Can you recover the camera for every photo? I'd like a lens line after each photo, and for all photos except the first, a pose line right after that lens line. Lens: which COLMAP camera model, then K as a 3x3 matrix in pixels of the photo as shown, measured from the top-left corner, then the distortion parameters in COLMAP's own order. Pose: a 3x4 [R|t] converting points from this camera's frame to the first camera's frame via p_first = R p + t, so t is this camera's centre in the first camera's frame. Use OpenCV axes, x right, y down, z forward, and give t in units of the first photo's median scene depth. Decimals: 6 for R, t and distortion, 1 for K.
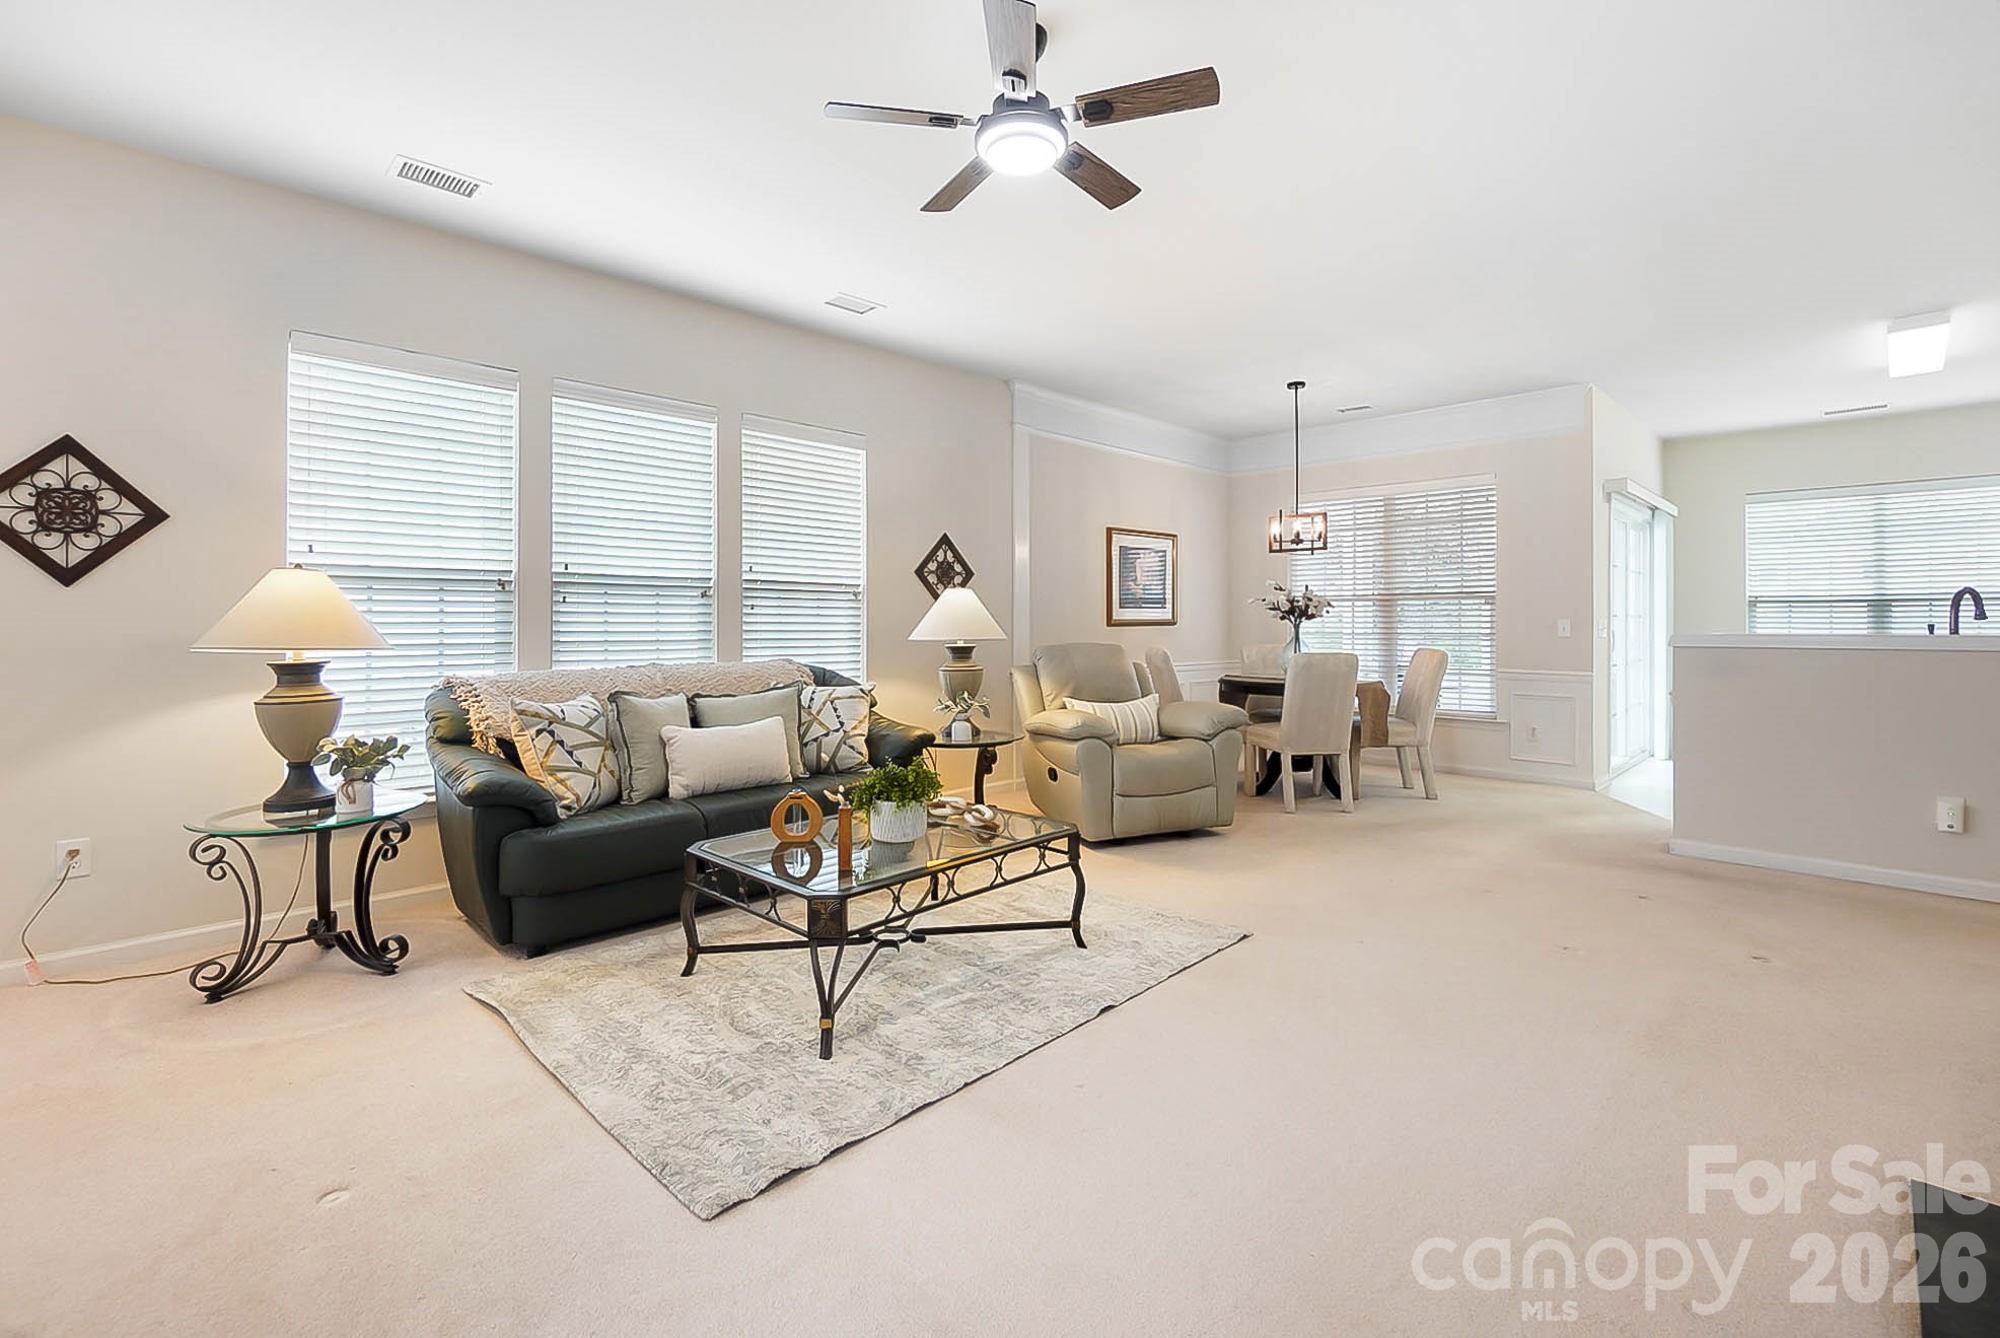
lens RADIAL K [[879.5, 0, 988.3], [0, 879.5, 619.4], [0, 0, 1]] dist [0.000008, 0.000028]
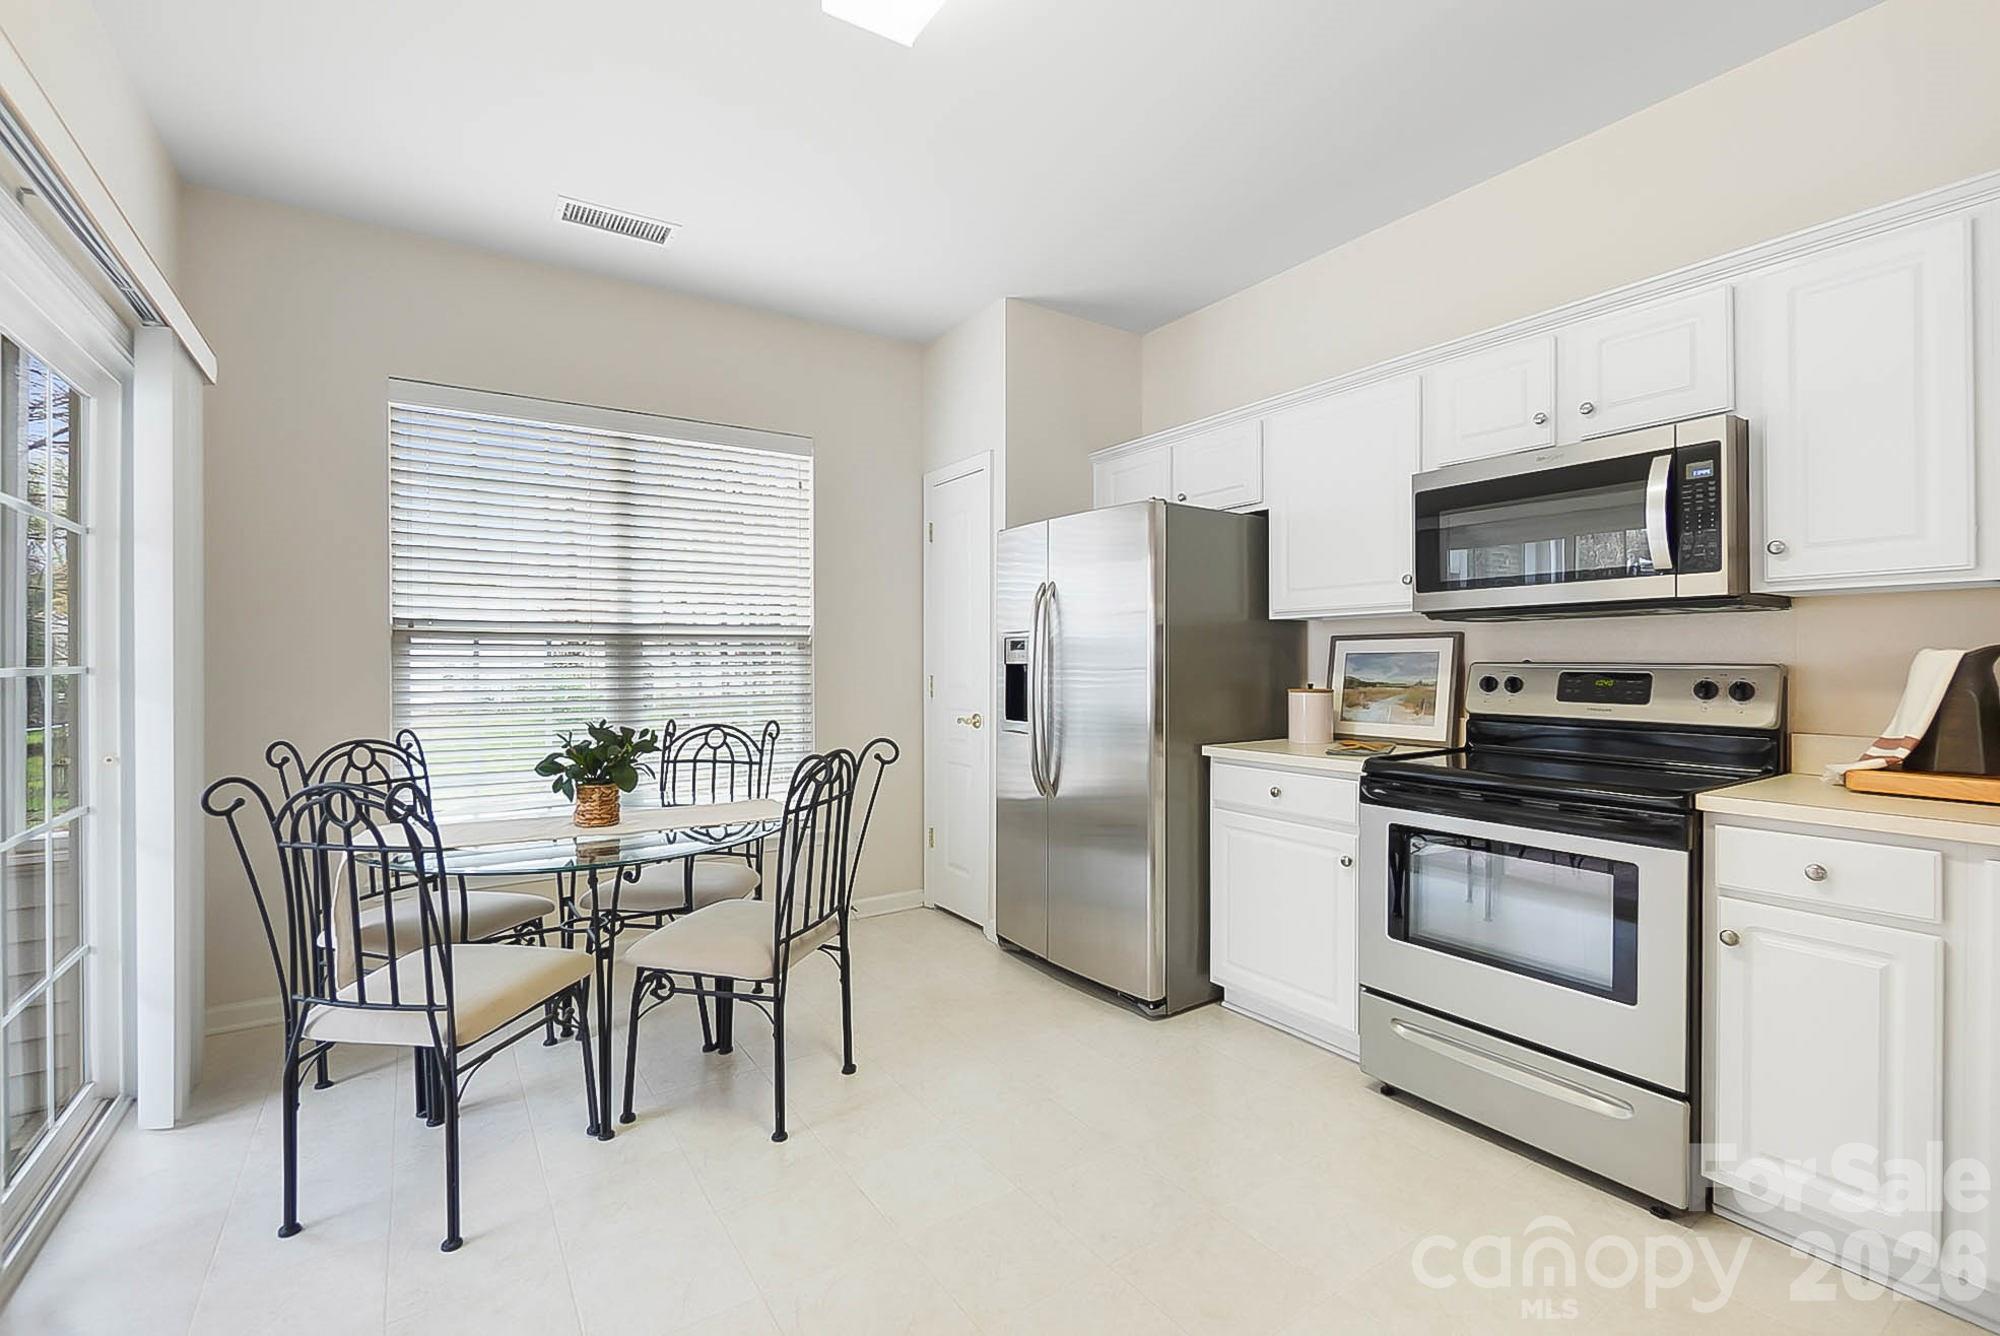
lens RADIAL K [[868.2, 0, 989.2], [0, 868.2, 667.8], [0, 0, 1]] dist [-0.003130, -0.000599]
pose [[0.194049, -0.008683, 0.980953, 0.635731], [-0.002512, 0.999953, 0.009348, -0.009637], [-0.980989, -0.004278, 0.194018, 0.794588]]
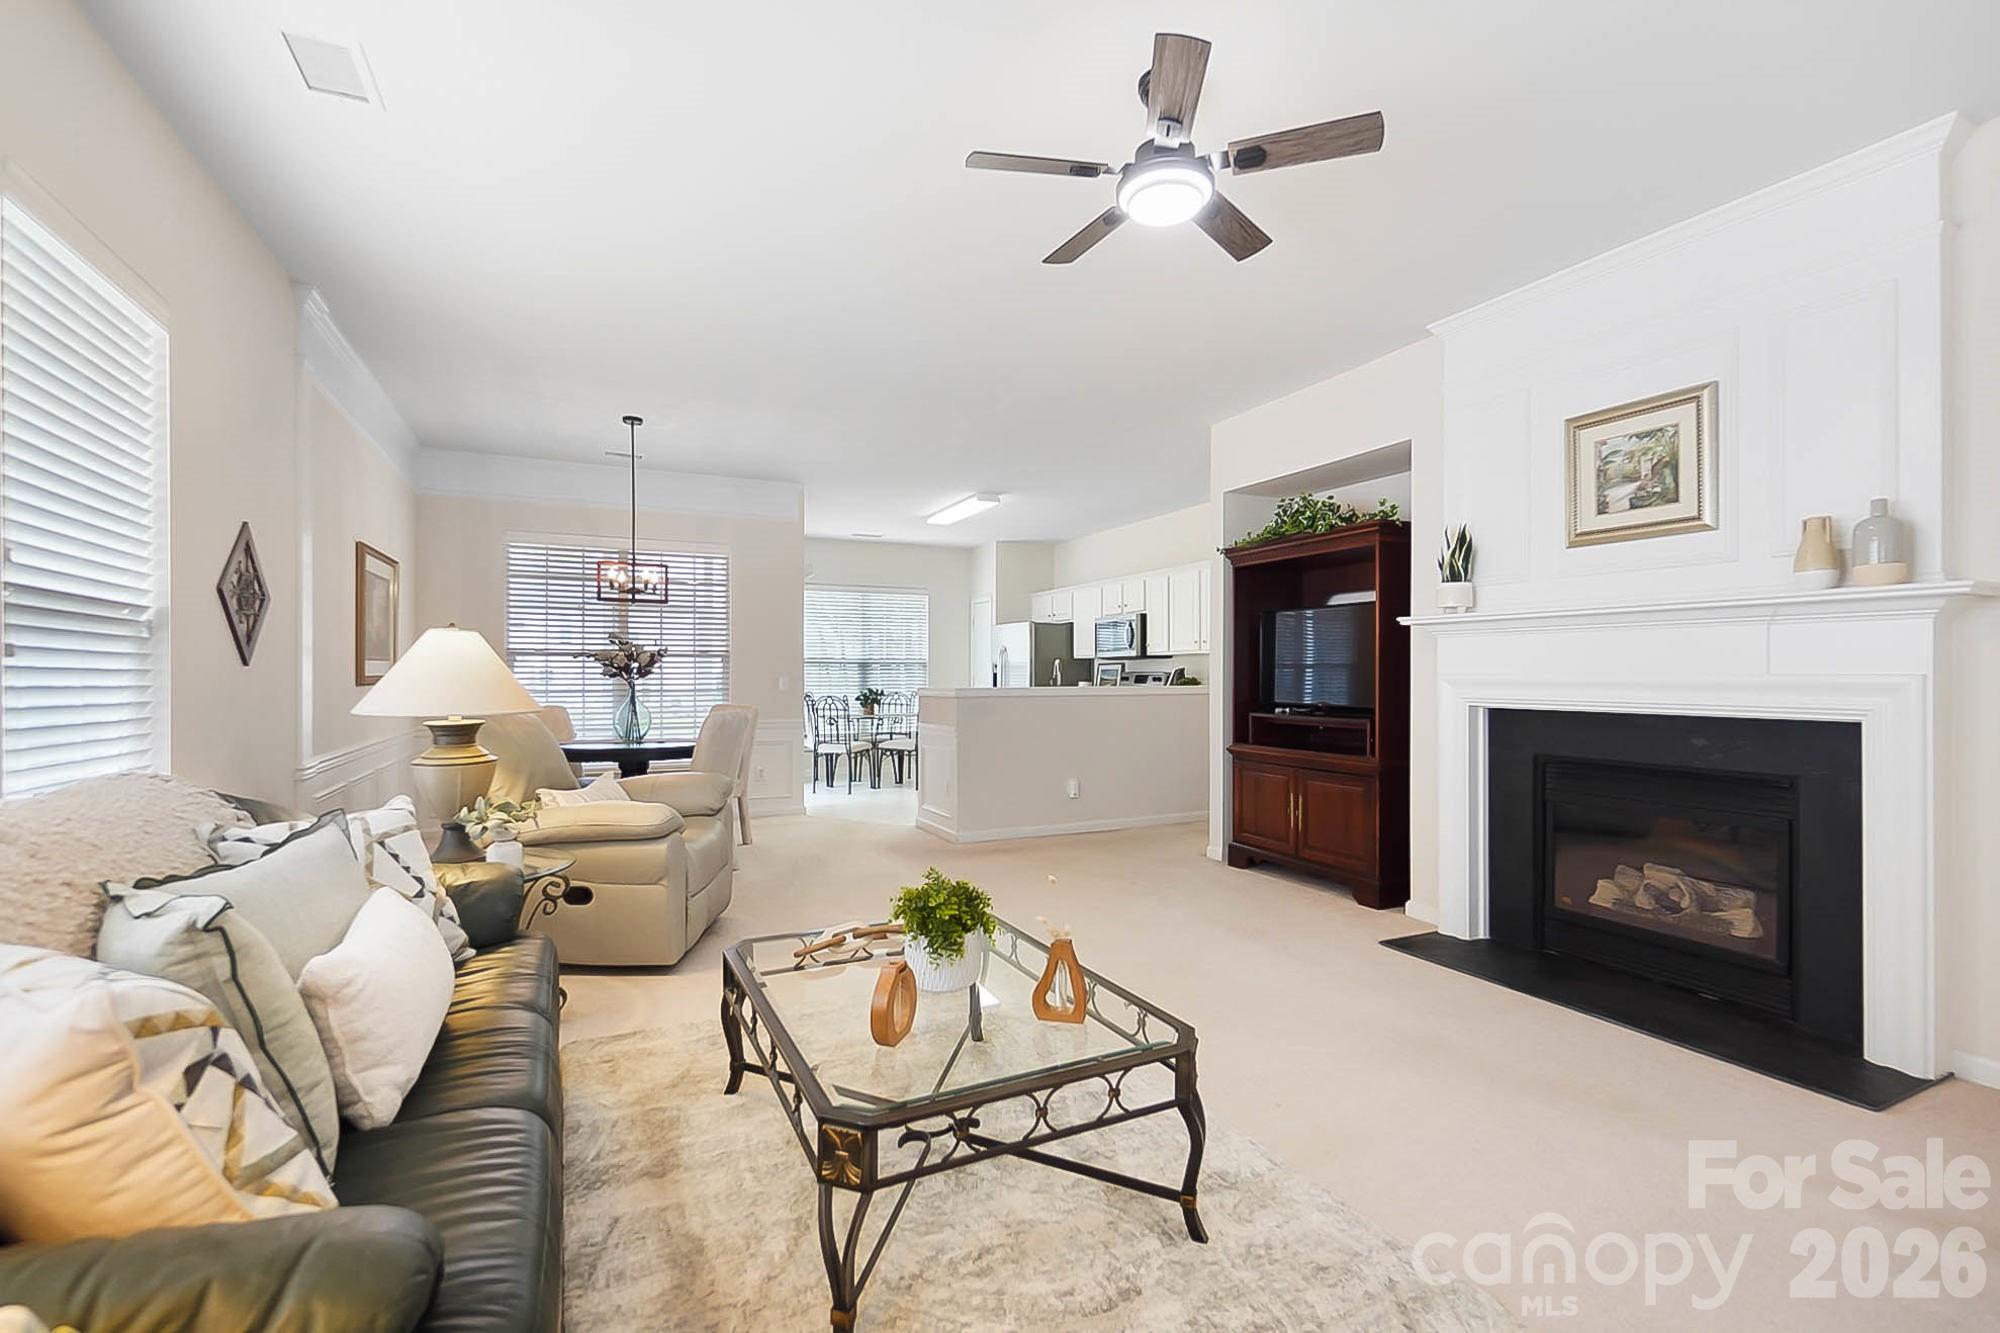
lens RADIAL K [[868.2, 0, 989.2], [0, 868.2, 666.3], [0, 0, 1]] dist [-0.003130, -0.000599]
pose [[0.330587, 0.009862, 0.943724, -0.375005], [-0.004773, 0.999950, -0.008778, -0.004725], [-0.943763, -0.001603, 0.330618, 0.348550]]
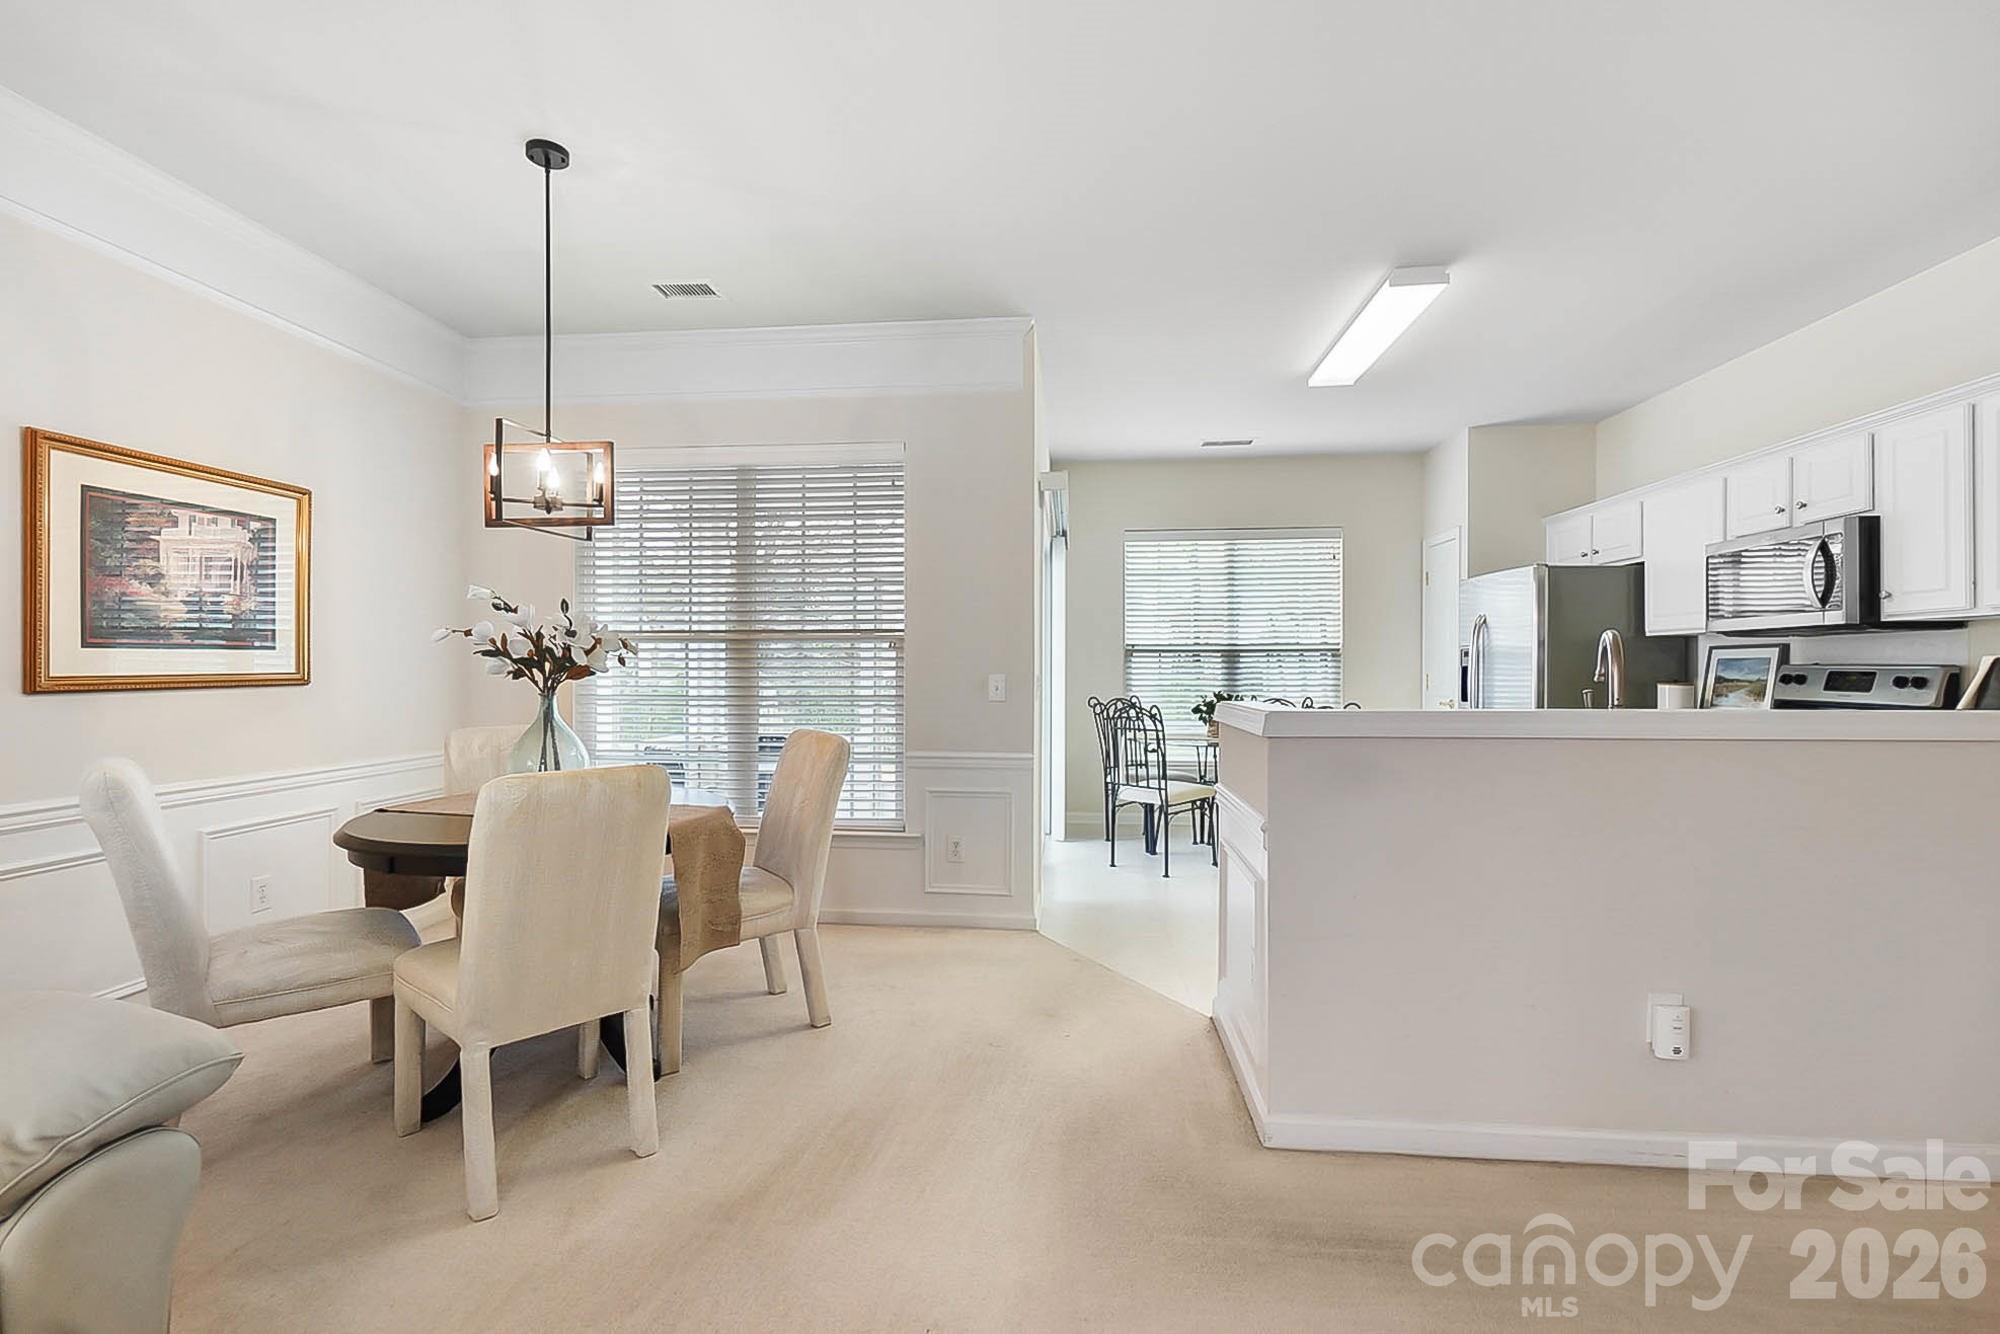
lens RADIAL K [[868.2, 0, 989.2], [0, 868.2, 666.8], [0, 0, 1]] dist [-0.003130, -0.000599]
pose [[0.766642, 0.000182, 0.642074, 0.236581], [-0.002648, 0.999992, 0.002877, -0.007485], [-0.642069, -0.003906, 0.766637, 0.512917]]
